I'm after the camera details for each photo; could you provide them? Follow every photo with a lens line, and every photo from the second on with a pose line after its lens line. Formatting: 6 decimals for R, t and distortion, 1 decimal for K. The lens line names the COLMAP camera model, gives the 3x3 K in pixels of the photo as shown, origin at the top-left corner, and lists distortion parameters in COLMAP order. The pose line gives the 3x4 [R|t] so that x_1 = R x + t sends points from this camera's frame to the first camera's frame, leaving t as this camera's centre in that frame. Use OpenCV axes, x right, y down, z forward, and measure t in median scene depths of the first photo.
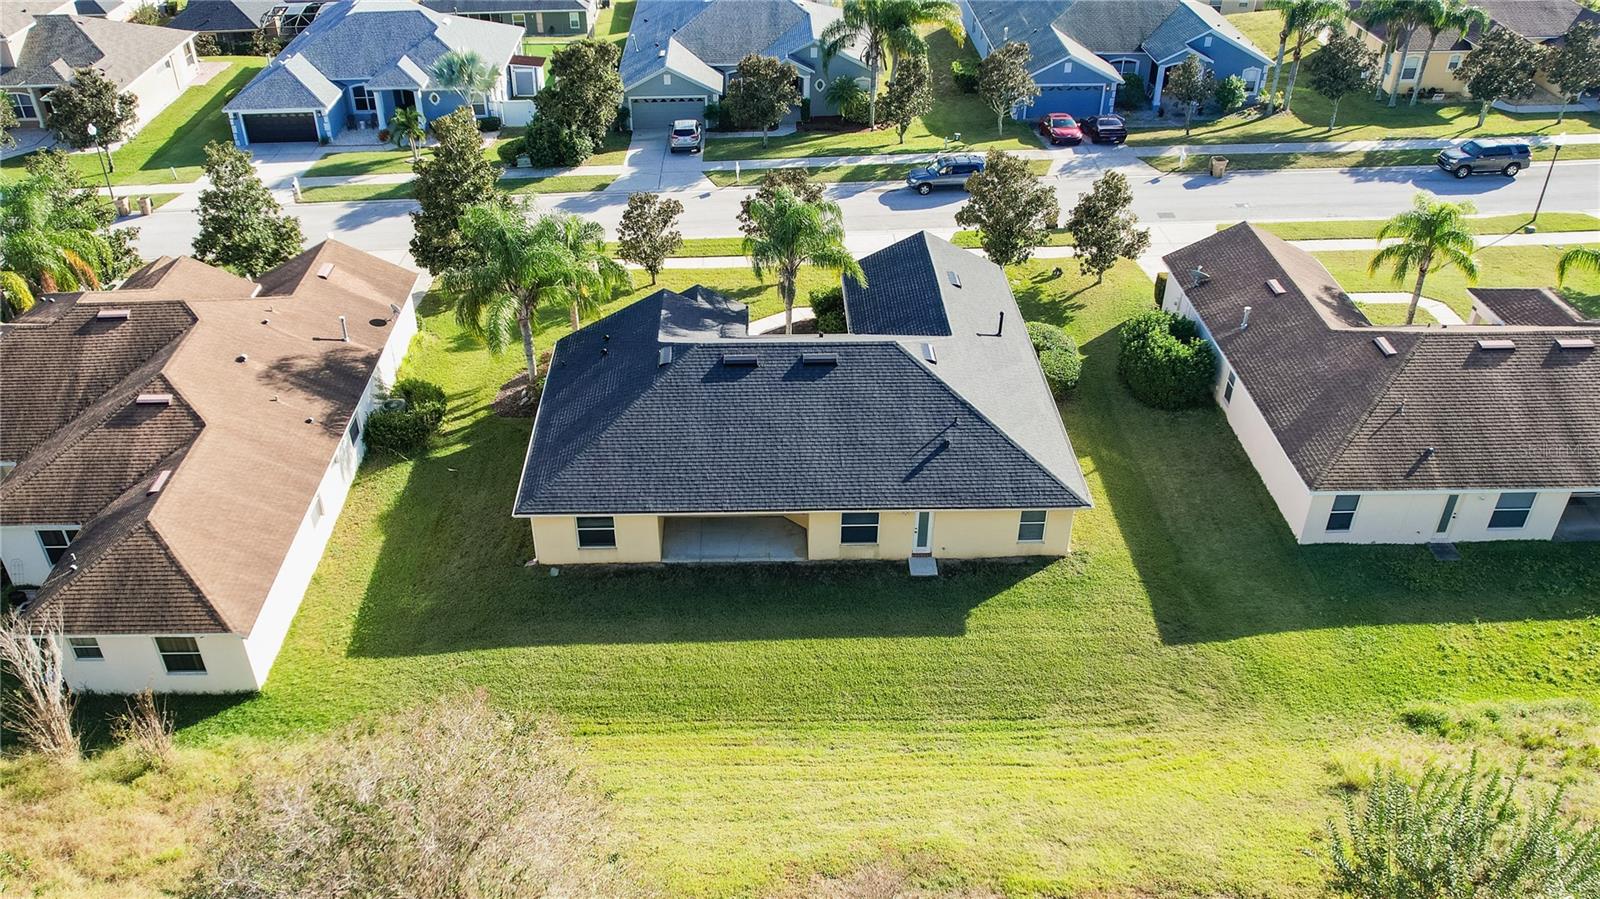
lens RADIAL K [[1237.6, 0, 738.0], [0, 1237.6, 498.3], [0, 0, 1]] dist [-0.046088, -0.001505]
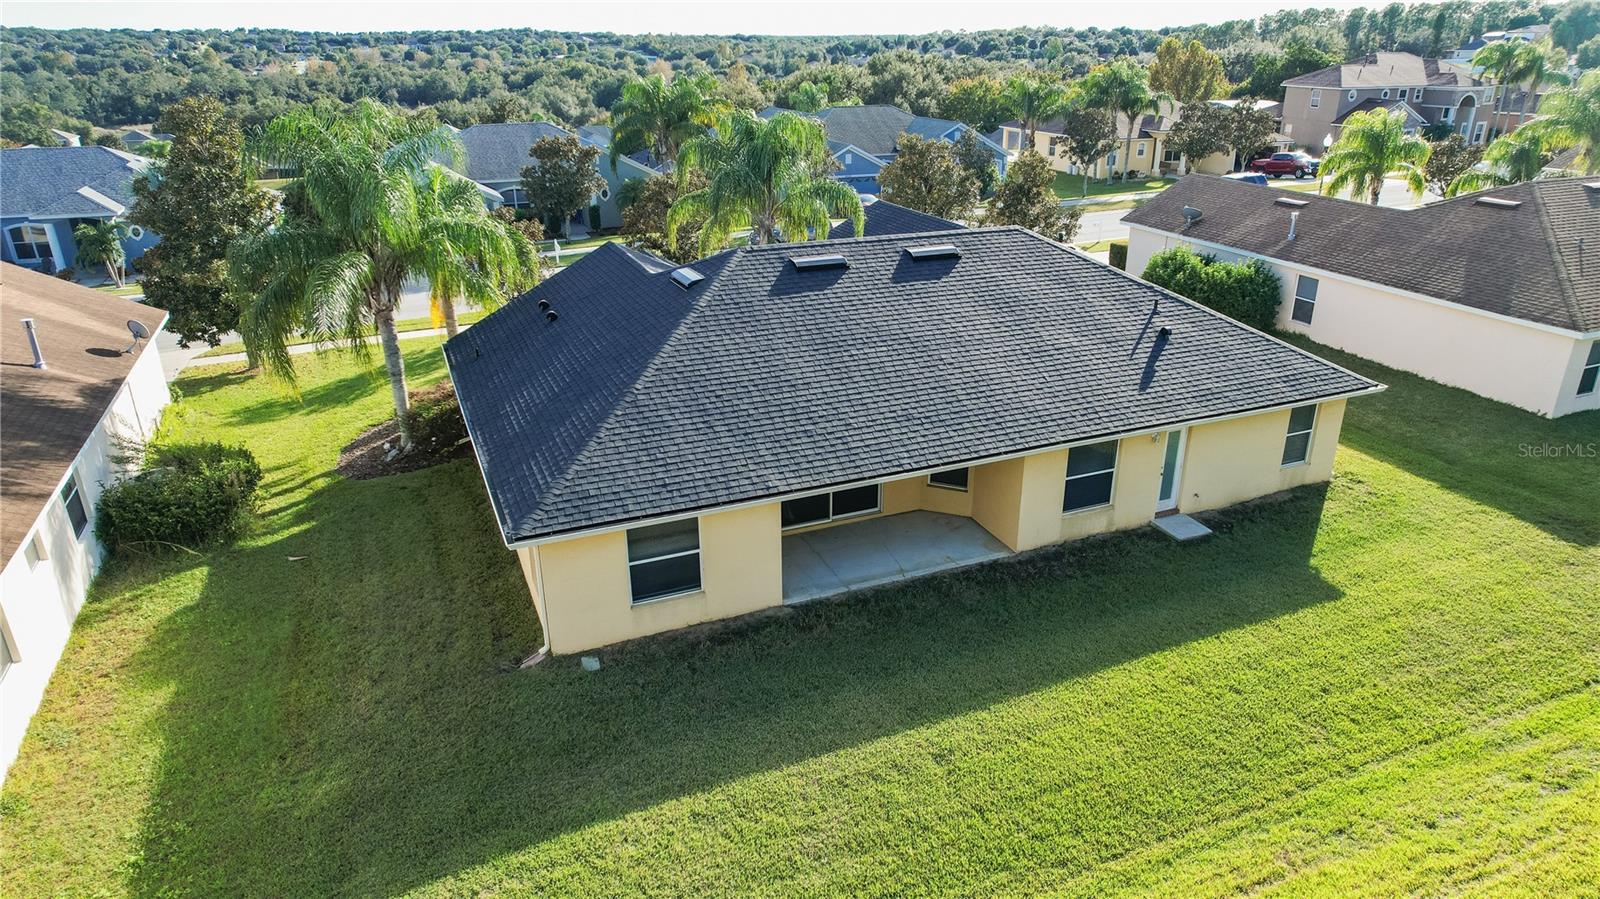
lens RADIAL K [[1024.4, 0, 813.7], [0, 1024.4, 453.3], [0, 0, 1]] dist [-0.074191, 0.069179]
pose [[0.917132, -0.135871, 0.374710, -0.207786], [0.220118, 0.956399, -0.191961, 0.076840], [-0.332290, 0.258534, 0.907052, 0.582319]]
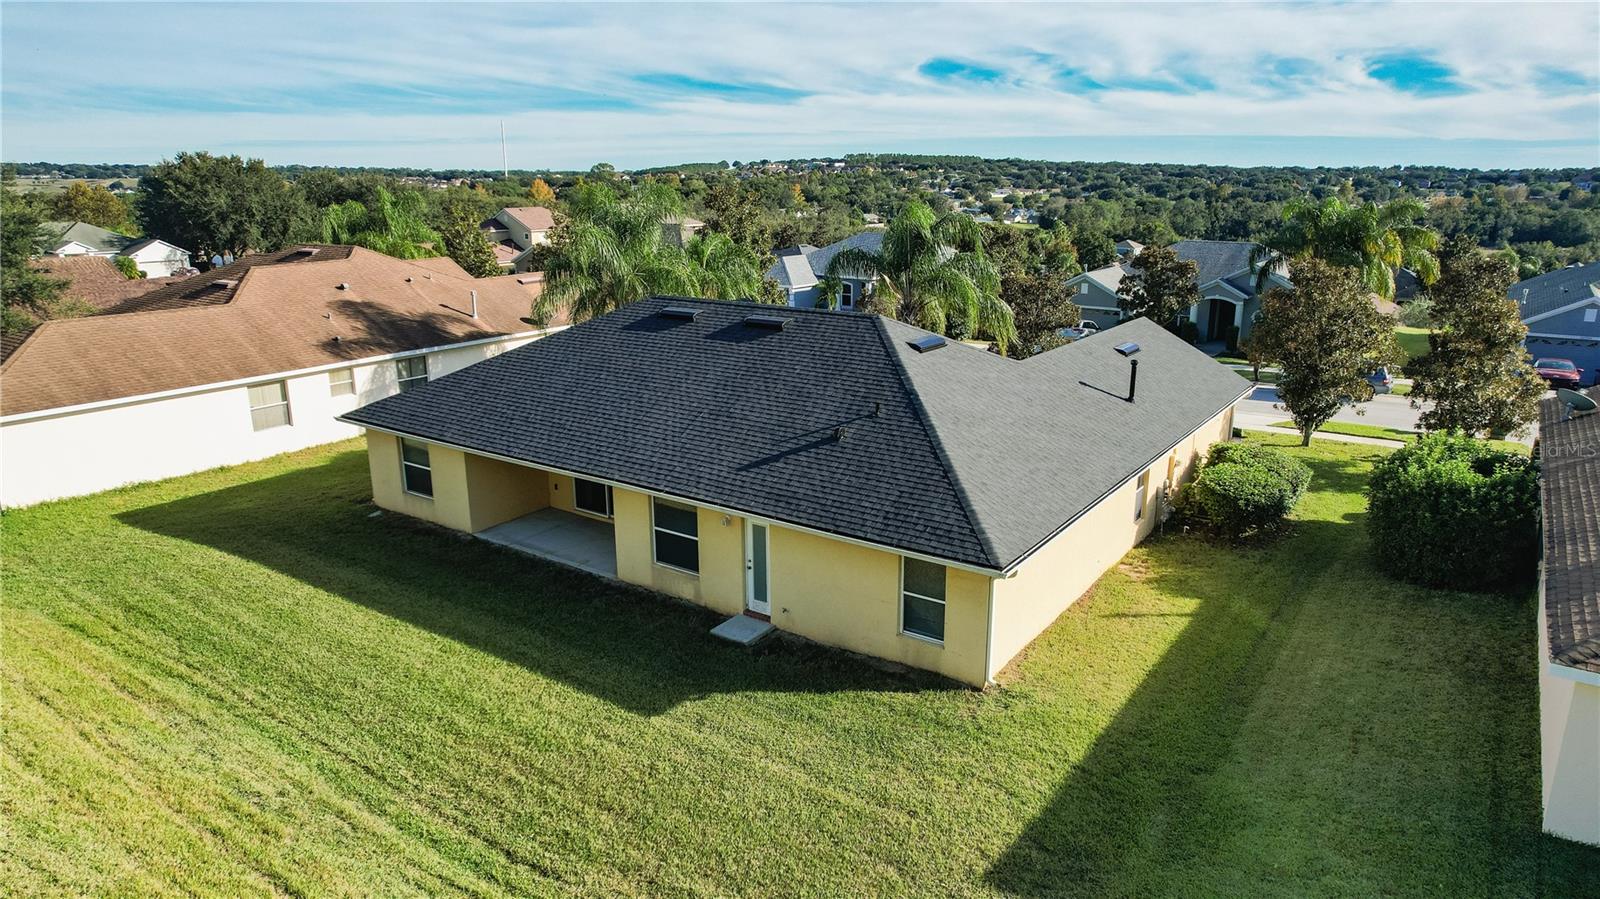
lens RADIAL K [[1007.6, 0, 814.0], [0, 1007.6, 454.9], [0, 0, 1]] dist [-0.078909, 0.074617]
pose [[0.826677, 0.169048, -0.536682, 0.412544], [-0.340401, 0.909716, -0.237788, 0.080847], [0.448031, 0.379261, 0.809586, 0.601395]]
